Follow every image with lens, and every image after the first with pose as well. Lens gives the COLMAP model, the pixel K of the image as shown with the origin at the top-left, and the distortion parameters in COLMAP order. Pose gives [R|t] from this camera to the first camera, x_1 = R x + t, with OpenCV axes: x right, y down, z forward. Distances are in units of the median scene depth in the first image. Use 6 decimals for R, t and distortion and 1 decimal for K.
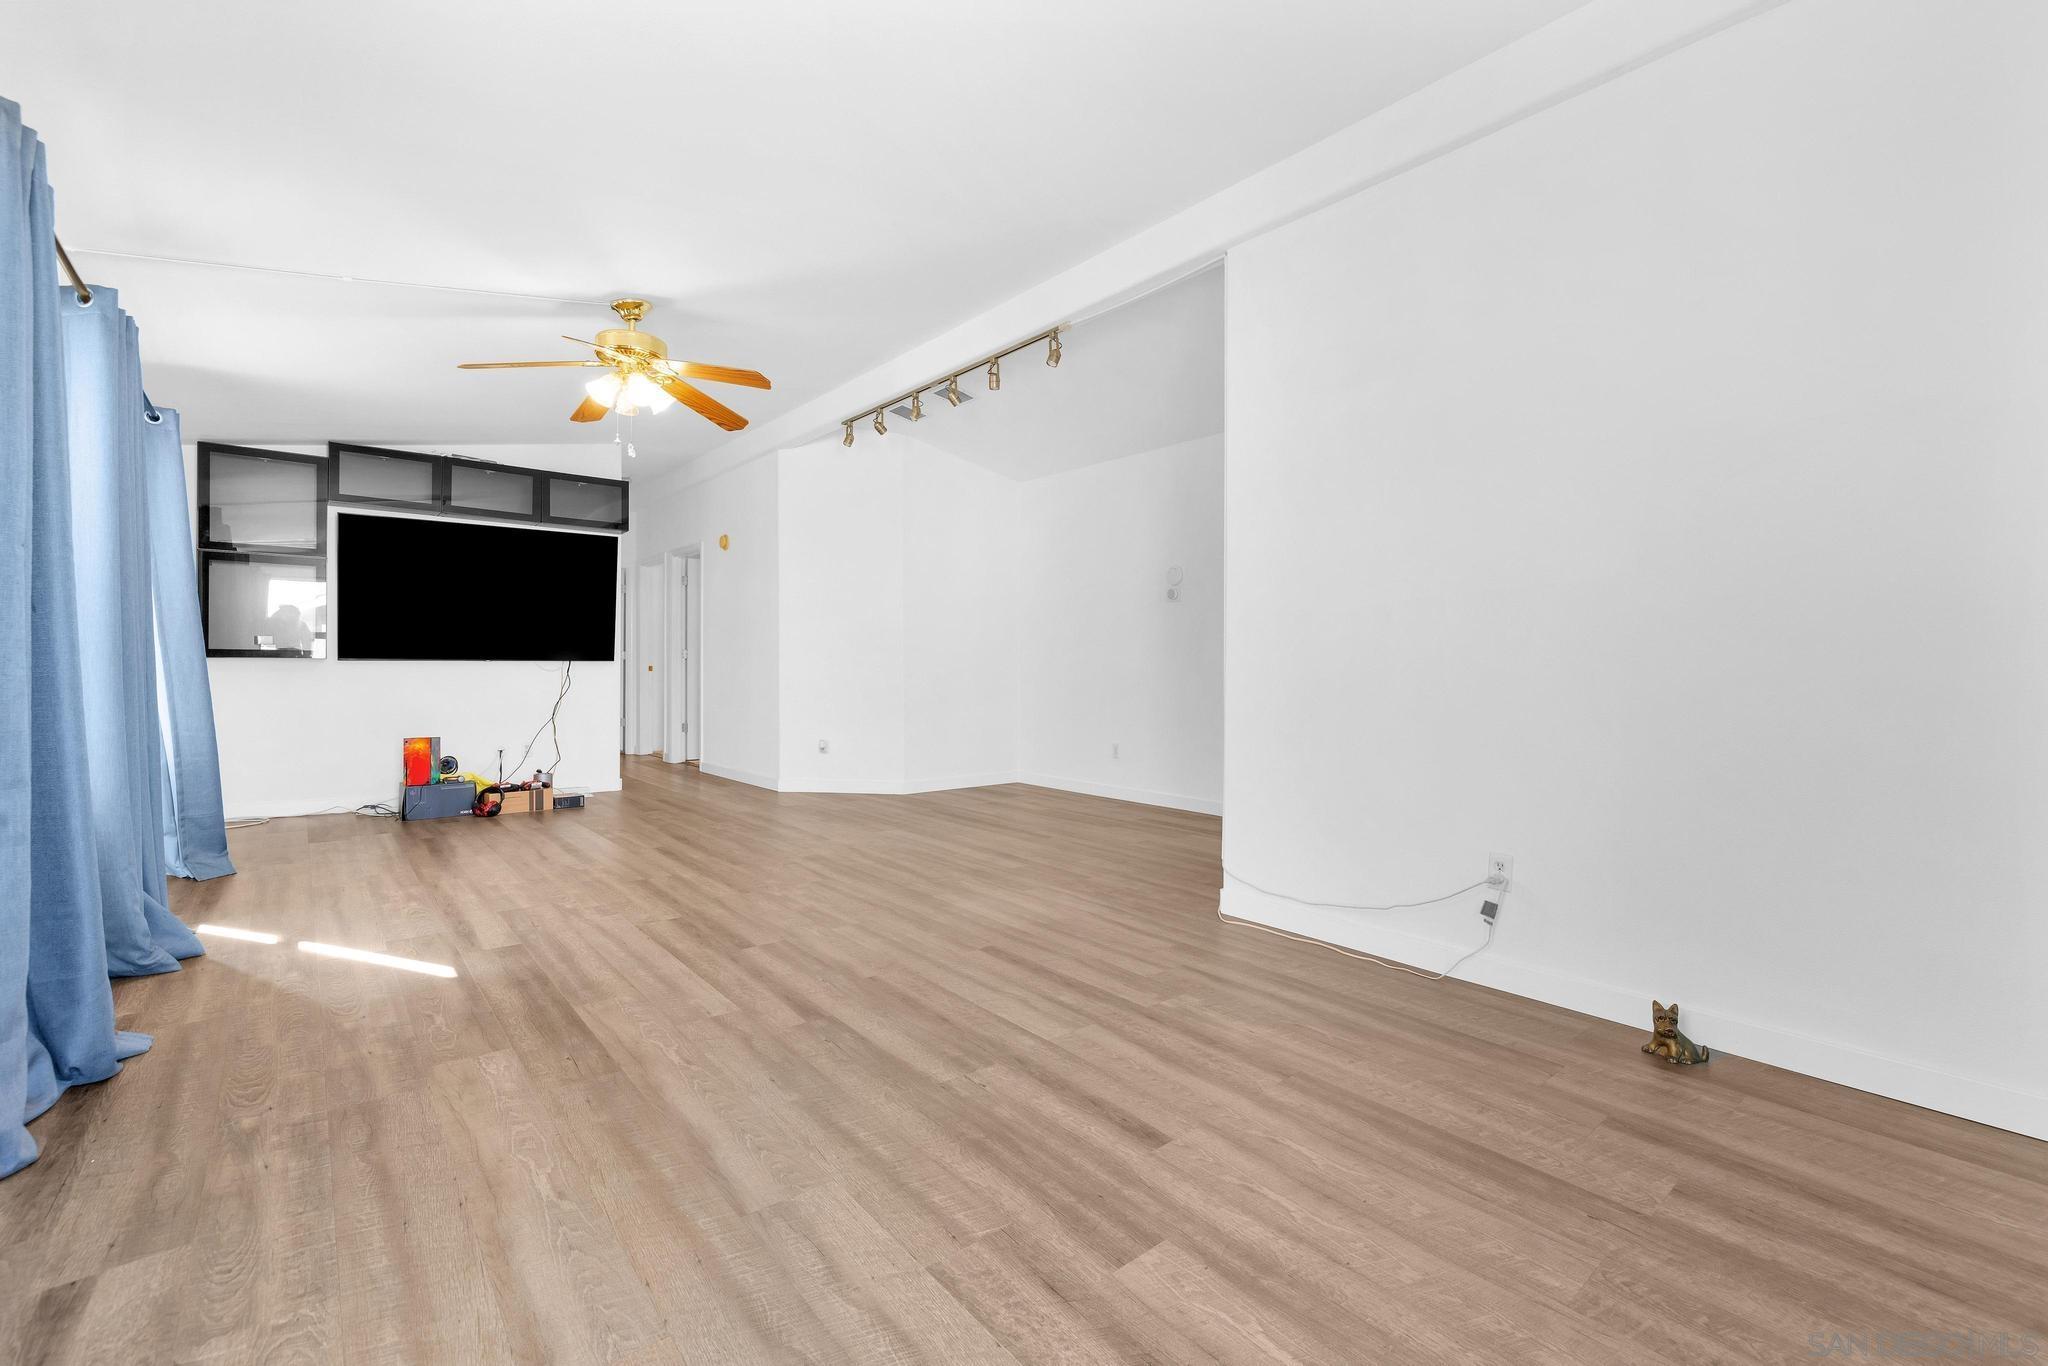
lens RADIAL K [[872.9, 0, 1022.0], [0, 872.9, 673.6], [0, 0, 1]] dist [0.000747, 0.000184]
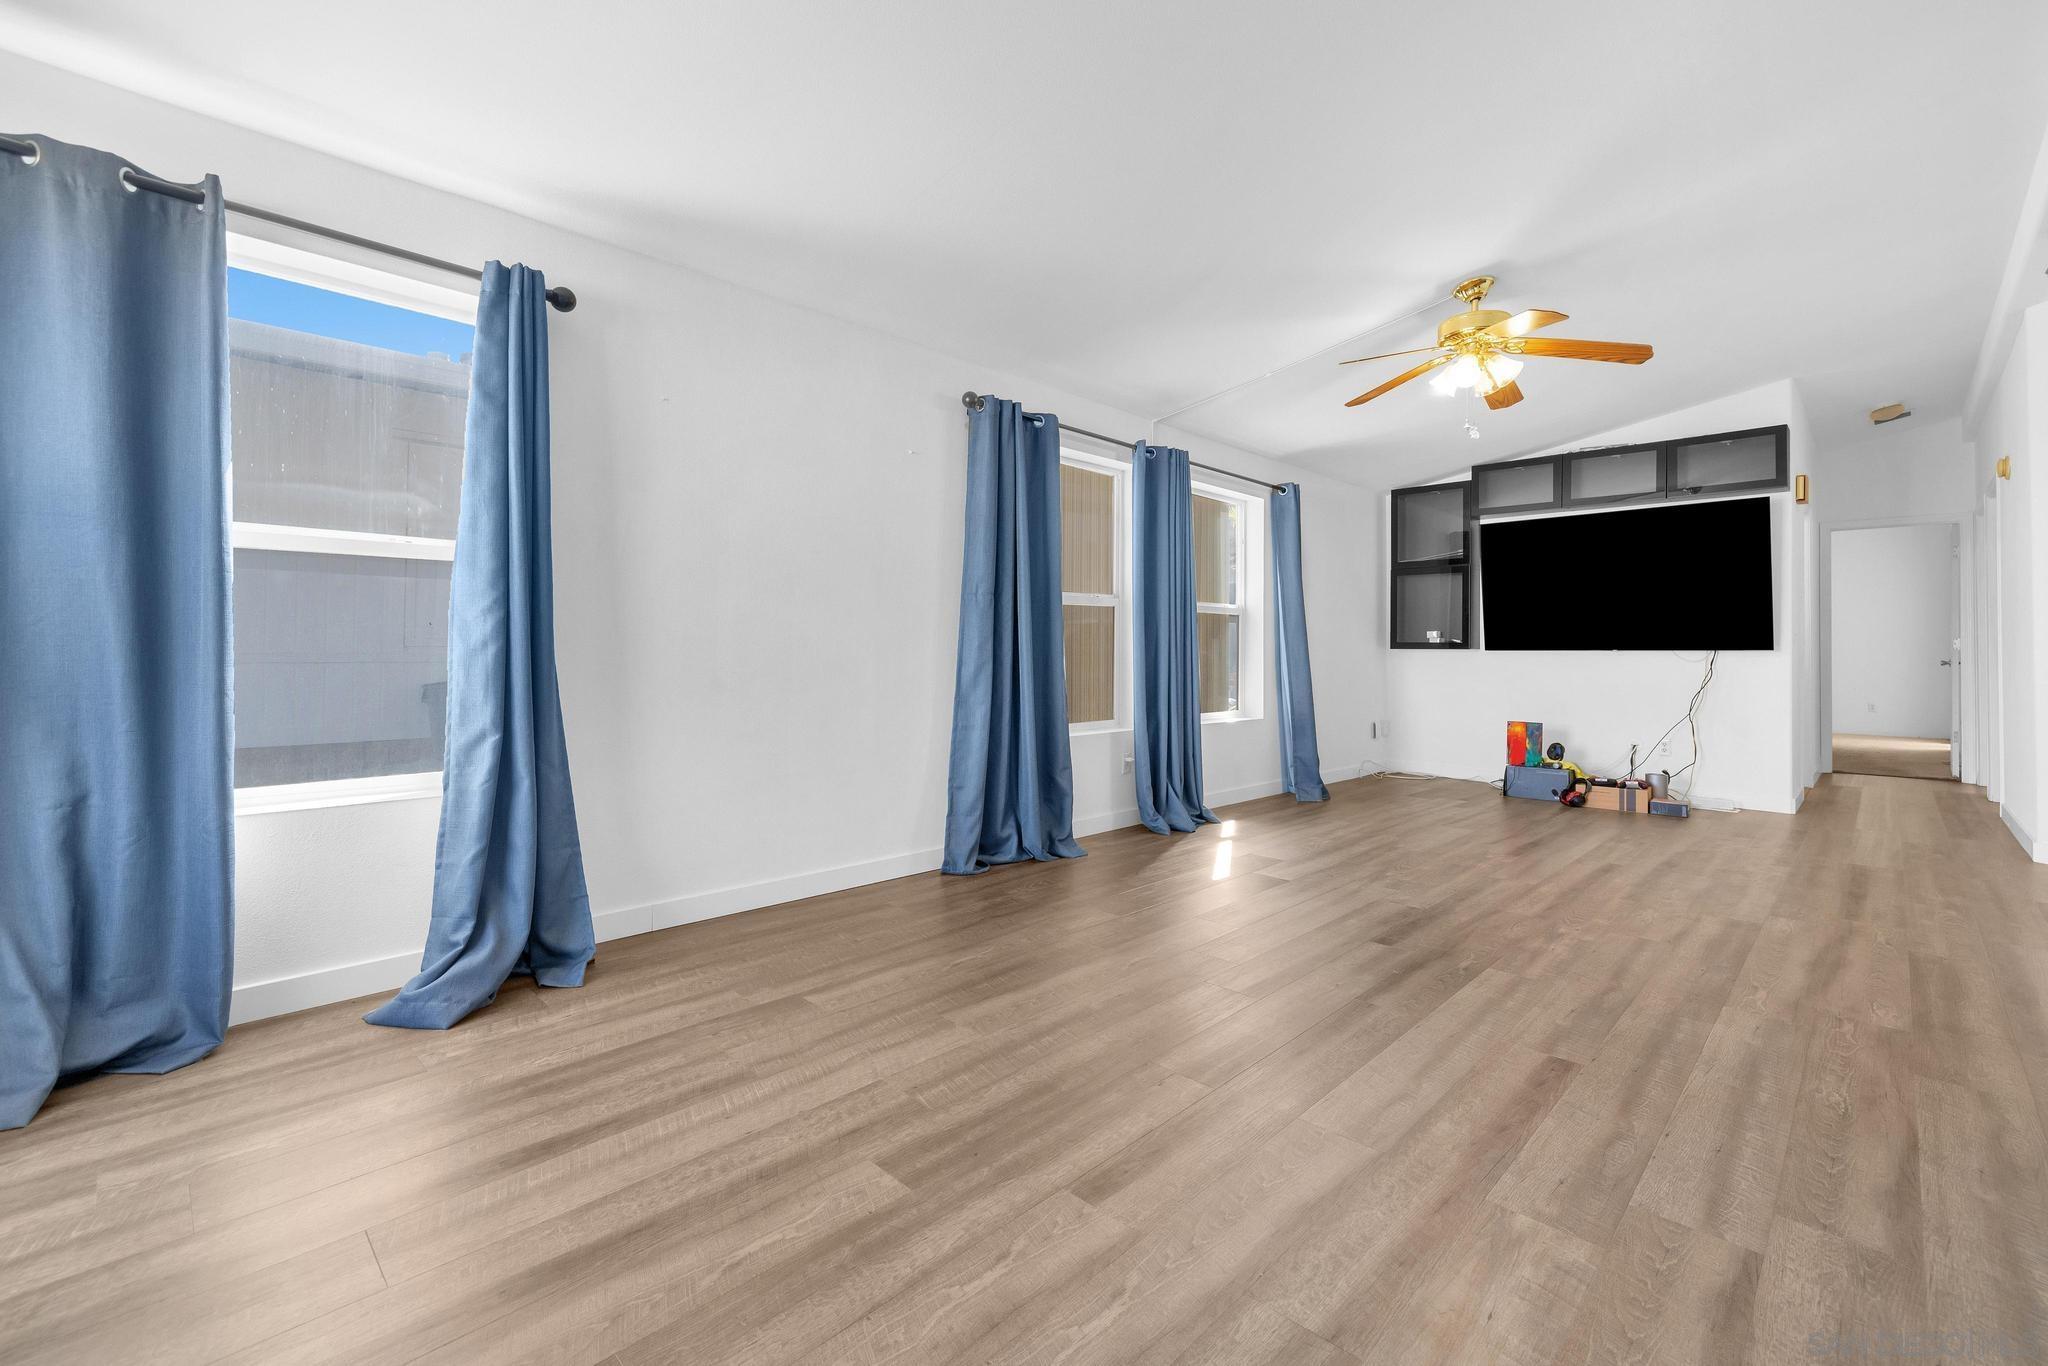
lens RADIAL K [[872.9, 0, 1022.0], [0, 872.9, 668.5], [0, 0, 1]] dist [0.000747, 0.000184]
pose [[0.090753, 0.013870, -0.995777, 0.361914], [-0.014551, 0.999815, 0.012600, 0.002616], [0.995767, 0.013346, 0.090938, 0.307979]]
